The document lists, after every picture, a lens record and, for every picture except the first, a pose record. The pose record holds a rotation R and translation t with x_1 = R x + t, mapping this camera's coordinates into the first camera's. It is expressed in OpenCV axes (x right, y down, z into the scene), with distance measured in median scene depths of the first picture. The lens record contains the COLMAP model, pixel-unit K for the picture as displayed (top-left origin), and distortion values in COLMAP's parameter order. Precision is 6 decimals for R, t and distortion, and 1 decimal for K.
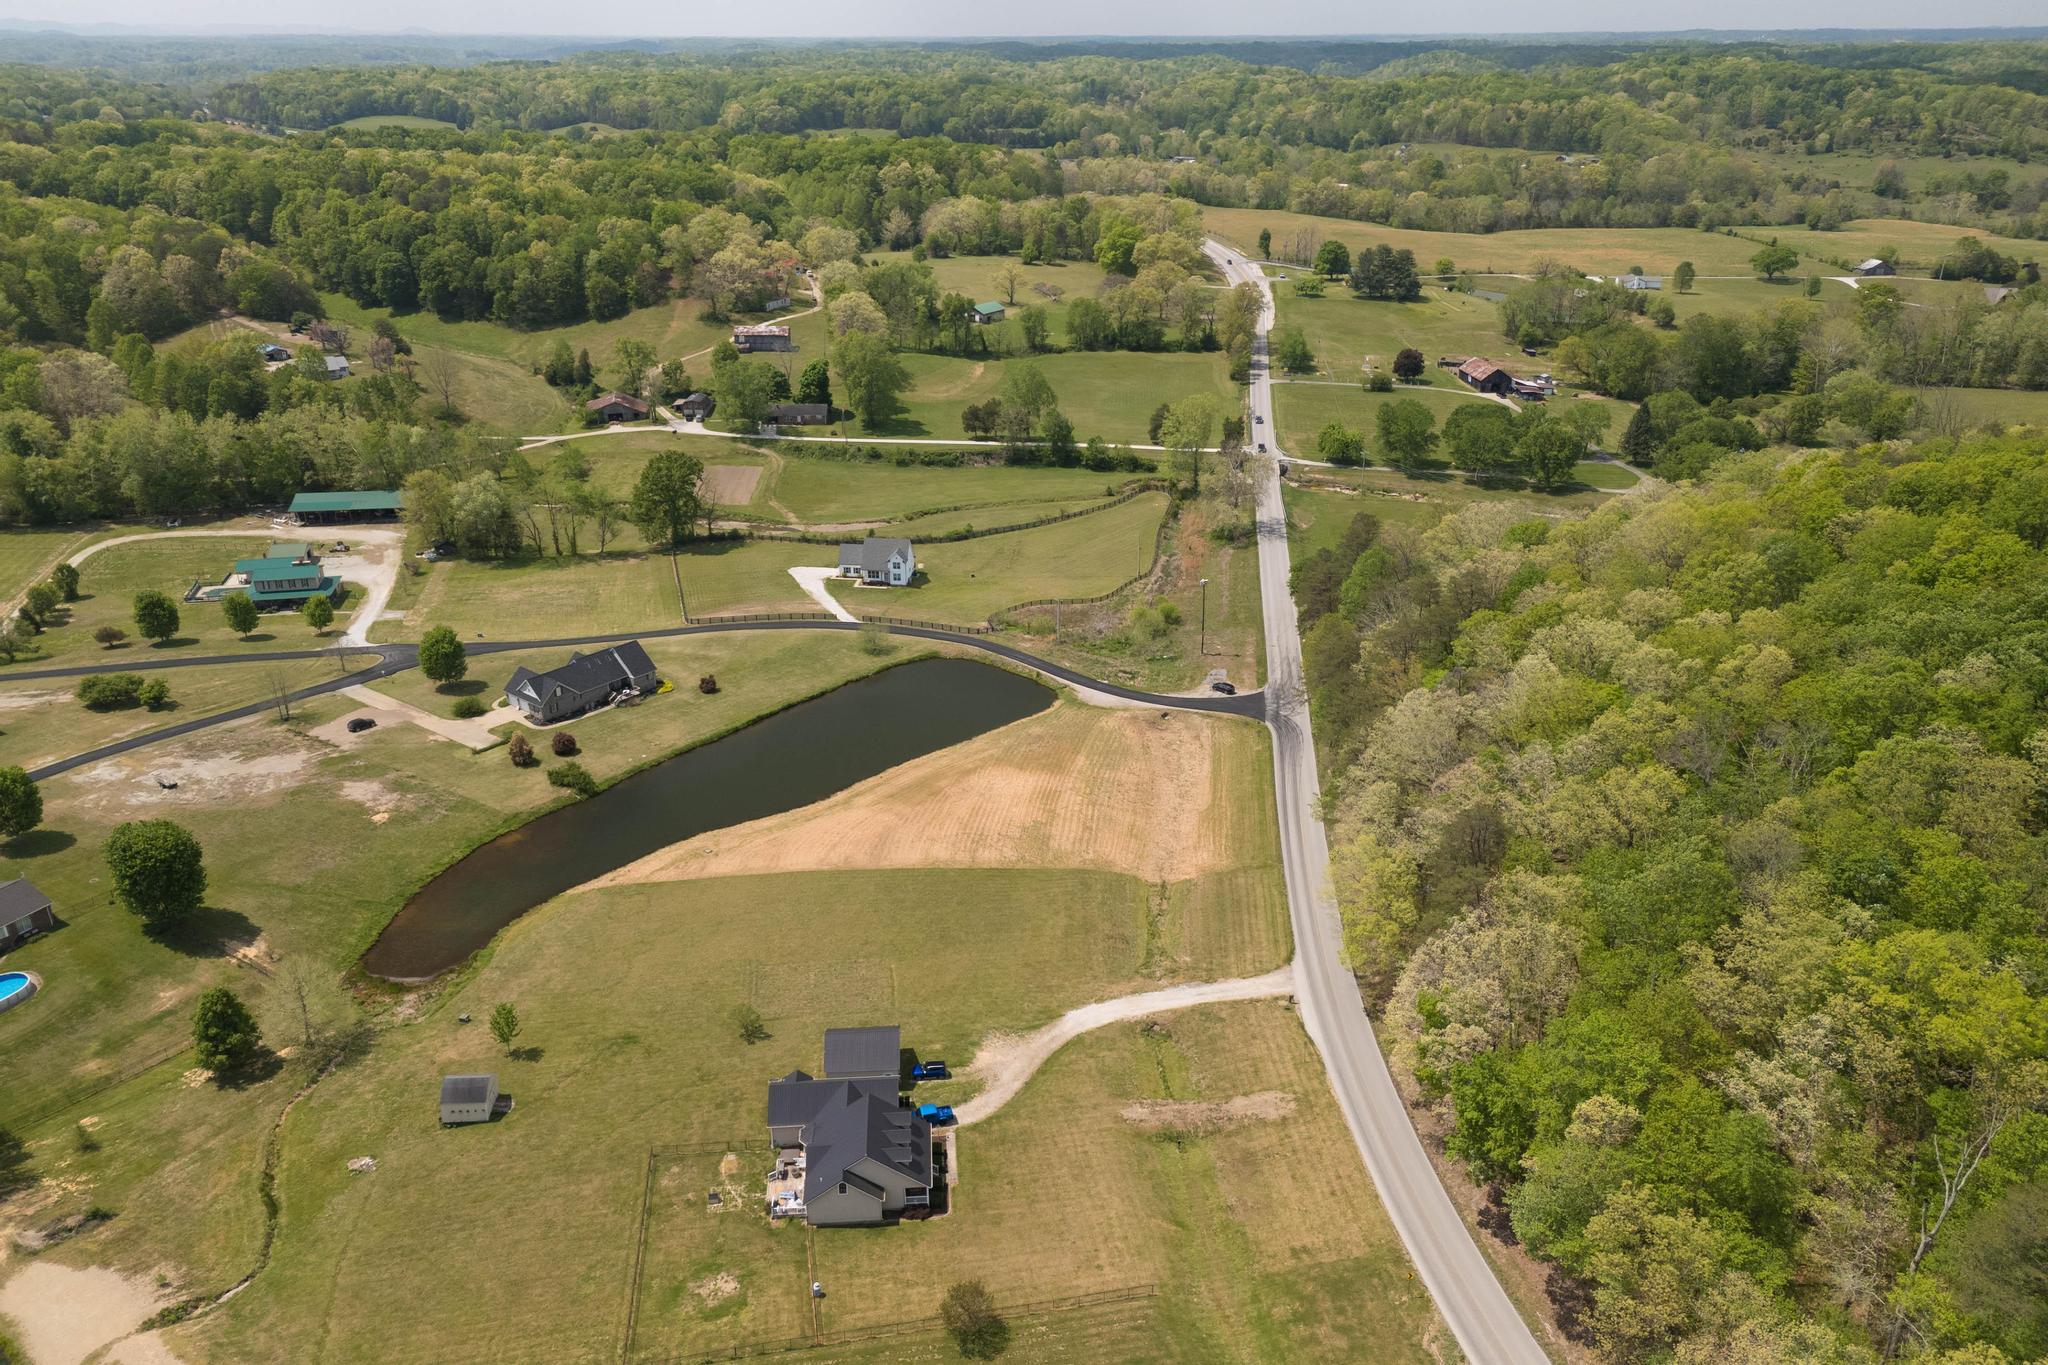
lens RADIAL K [[1493.0, 0, 1017.5], [0, 1493.0, 719.0], [0, 0, 1]] dist [0.065021, -0.051991]
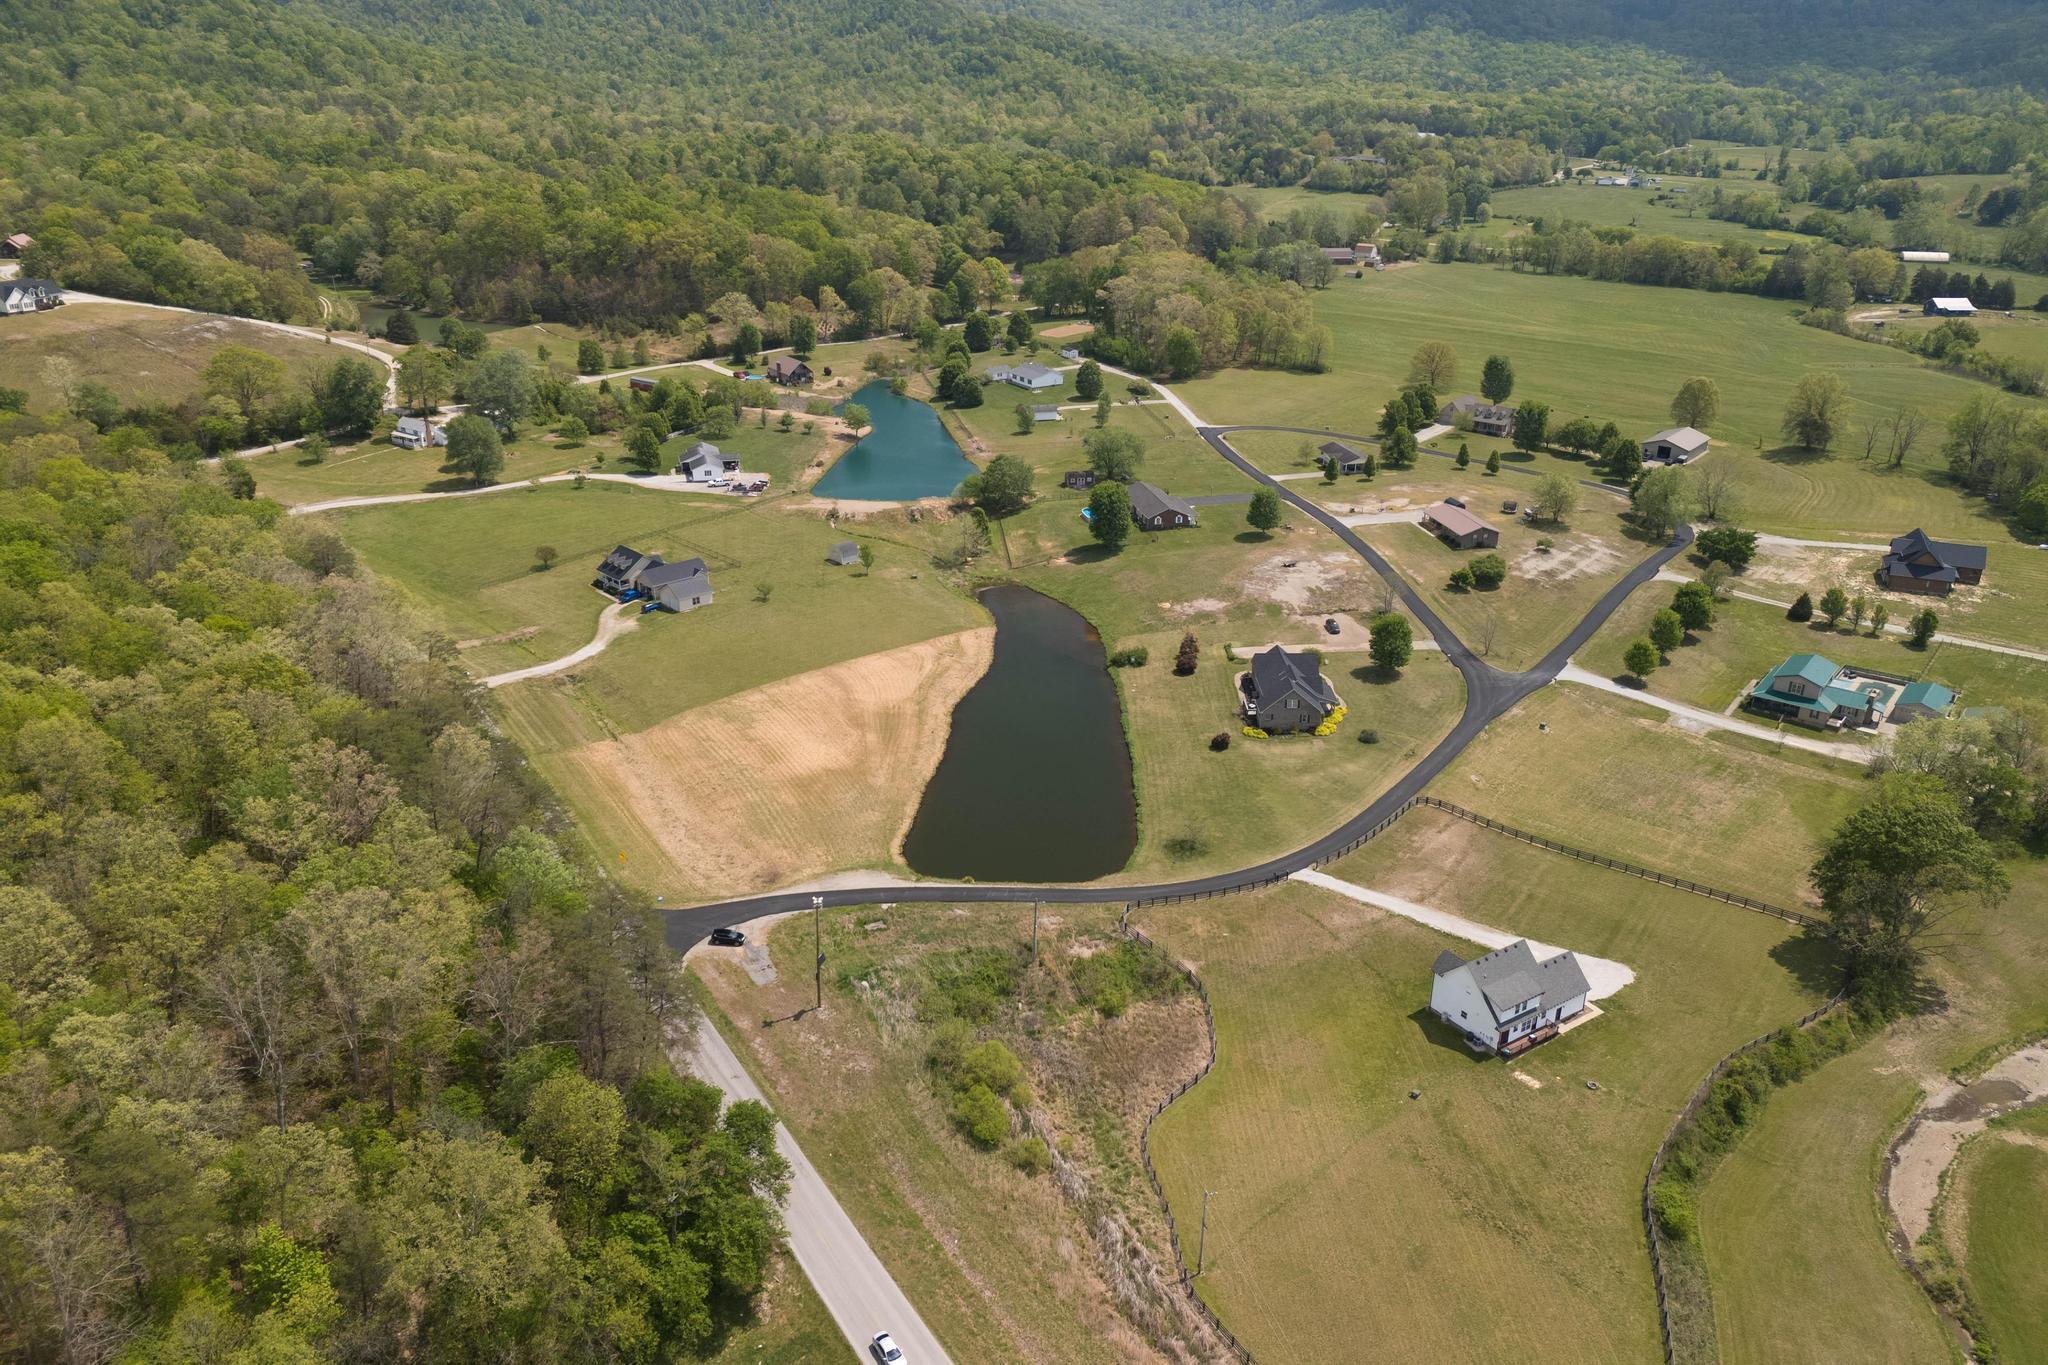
lens RADIAL K [[1493.0, 0, 1009.6], [0, 1493.0, 685.1], [0, 0, 1]] dist [0.065021, -0.051991]
pose [[-0.771063, 0.248372, -0.586322, 0.396765], [-0.268305, 0.708331, 0.652901, -0.571662], [0.577472, 0.660741, -0.479528, 1.249215]]
